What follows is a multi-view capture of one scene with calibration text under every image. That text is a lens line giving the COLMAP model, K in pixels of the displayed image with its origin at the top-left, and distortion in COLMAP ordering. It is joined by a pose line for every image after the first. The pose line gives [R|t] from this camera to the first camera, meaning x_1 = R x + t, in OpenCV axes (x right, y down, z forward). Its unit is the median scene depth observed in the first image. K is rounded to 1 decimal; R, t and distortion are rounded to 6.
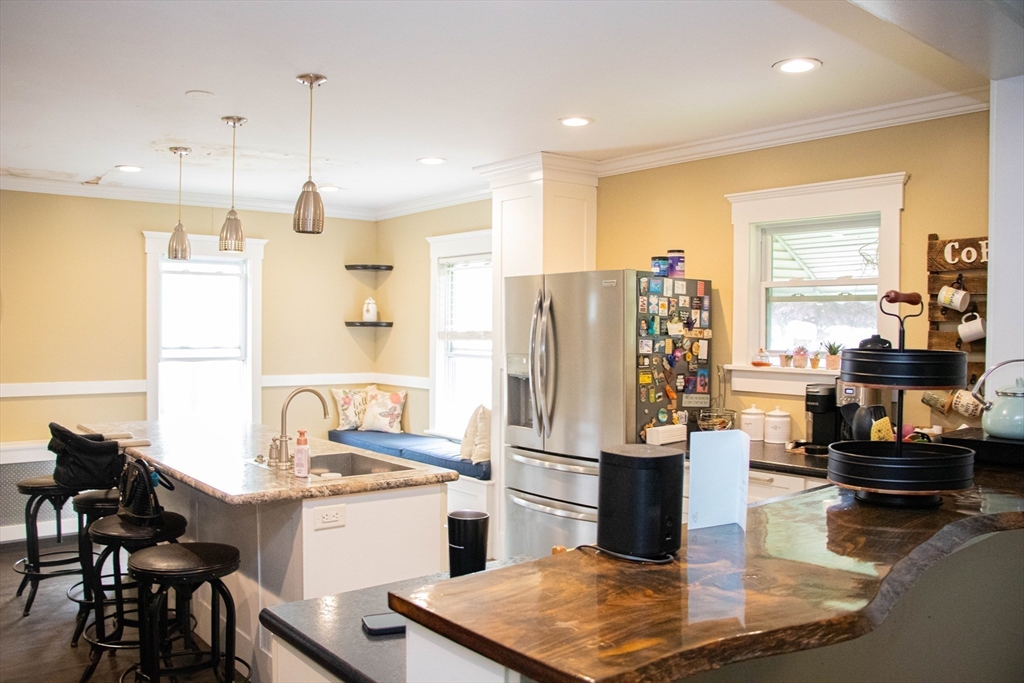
lens RADIAL K [[835.0, 0, 505.2], [0, 835.0, 344.6], [0, 0, 1]] dist [-0.183444, 0.135641]
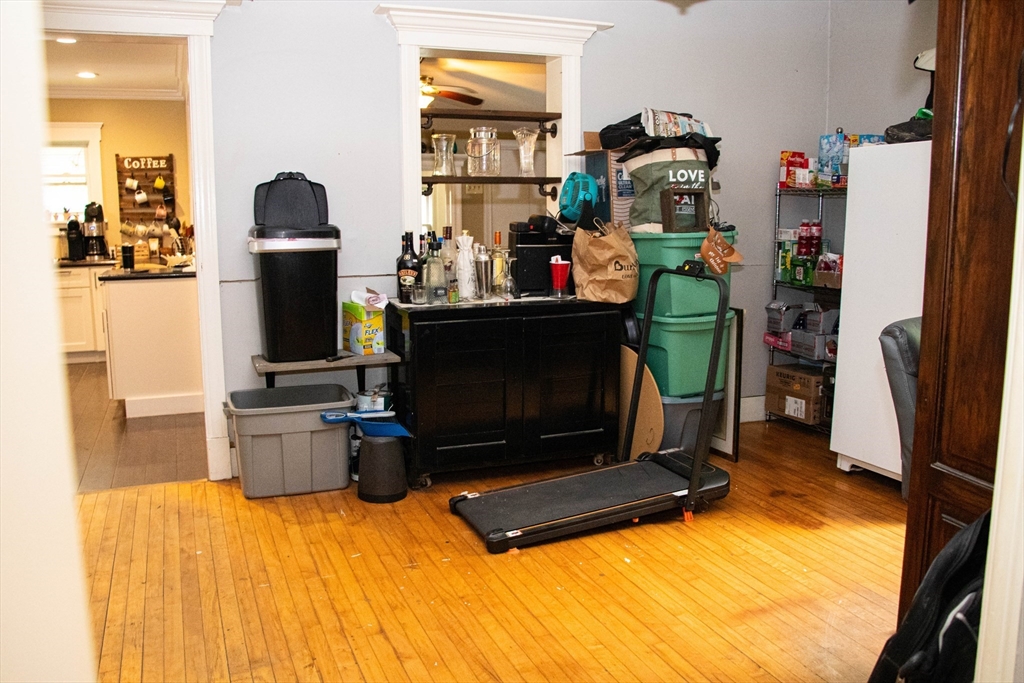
lens RADIAL K [[835.0, 0, 502.7], [0, 835.0, 344.0], [0, 0, 1]] dist [-0.183444, 0.135641]
pose [[0.297930, -0.155191, 0.941888, -1.069073], [0.023379, 0.987587, 0.155325, 0.048278], [-0.954301, -0.024256, 0.297860, -0.546441]]
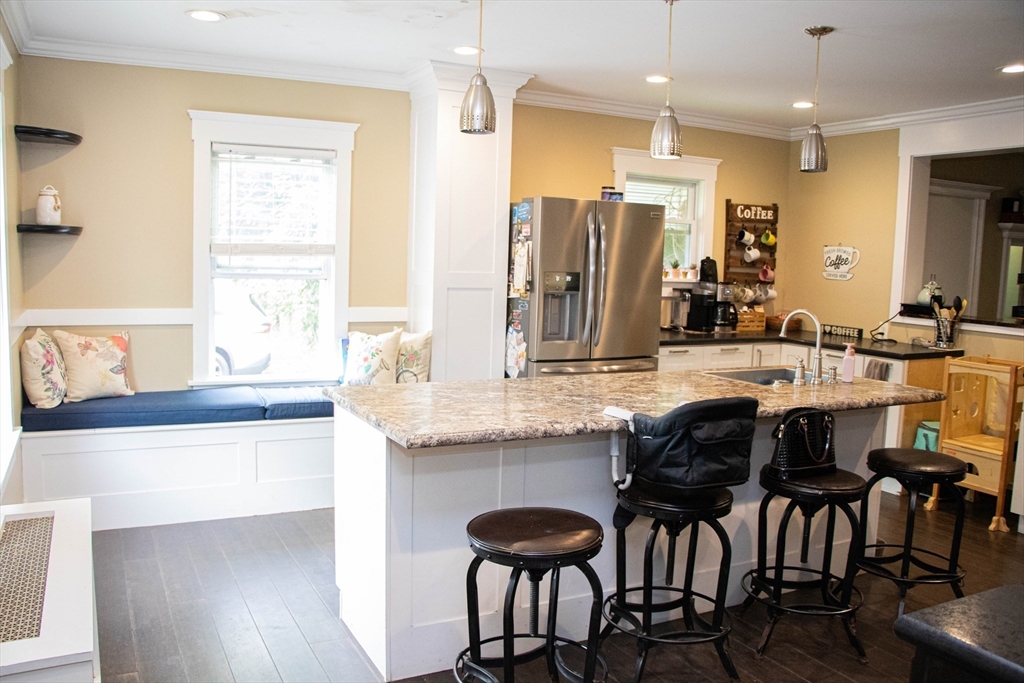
lens RADIAL K [[835.0, 0, 509.1], [0, 835.0, 341.3], [0, 0, 1]] dist [-0.183444, 0.135641]
pose [[0.203563, -0.104291, 0.973491, -1.122122], [-0.010867, 0.994008, 0.108762, -0.016606], [-0.979002, -0.032719, 0.201210, 0.927620]]
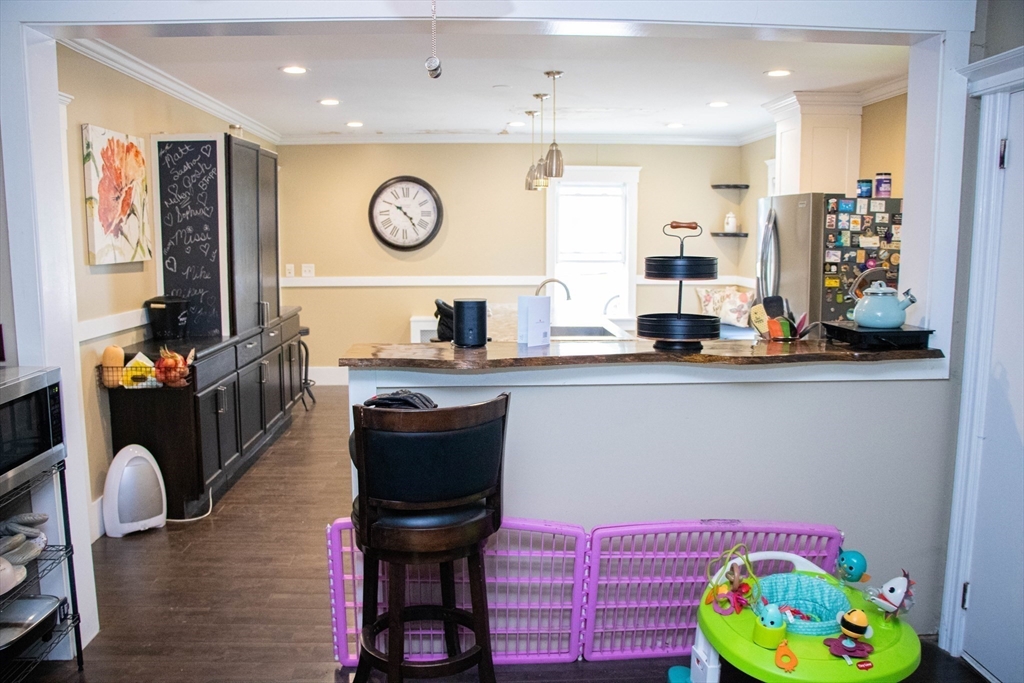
lens RADIAL K [[835.0, 0, 510.3], [0, 835.0, 346.8], [0, 0, 1]] dist [-0.183444, 0.135641]
pose [[0.805079, 0.073171, -0.588637, 0.480486], [-0.004709, 0.993120, 0.117009, -0.002612], [0.593149, -0.091430, 0.799884, -0.230675]]
